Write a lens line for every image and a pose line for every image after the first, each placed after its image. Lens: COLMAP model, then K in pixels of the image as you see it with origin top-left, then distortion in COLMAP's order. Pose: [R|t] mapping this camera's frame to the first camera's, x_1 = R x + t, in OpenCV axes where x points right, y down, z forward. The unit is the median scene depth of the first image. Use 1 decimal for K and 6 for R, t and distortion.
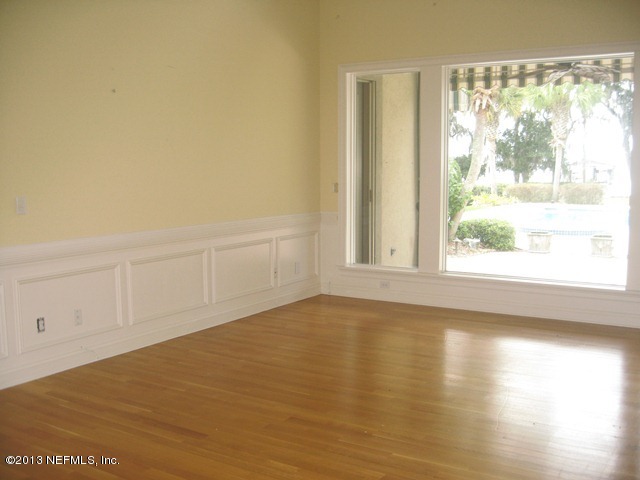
lens RADIAL K [[680.0, 0, 320.0], [0, 680.0, 240.0], [0, 0, 1]] dist [-0.077569, 0.000406]
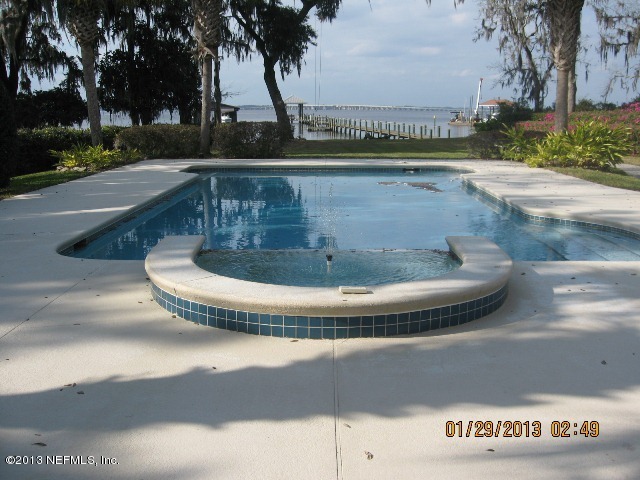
lens RADIAL K [[680.0, 0, 320.0], [0, 680.0, 240.0], [0, 0, 1]] dist [-0.077569, 0.000406]
pose [[0.853059, -0.101630, 0.511822, 0.083262], [0.063716, 0.993798, 0.091137, -0.020713], [-0.517910, -0.045134, 0.854243, 0.295461]]
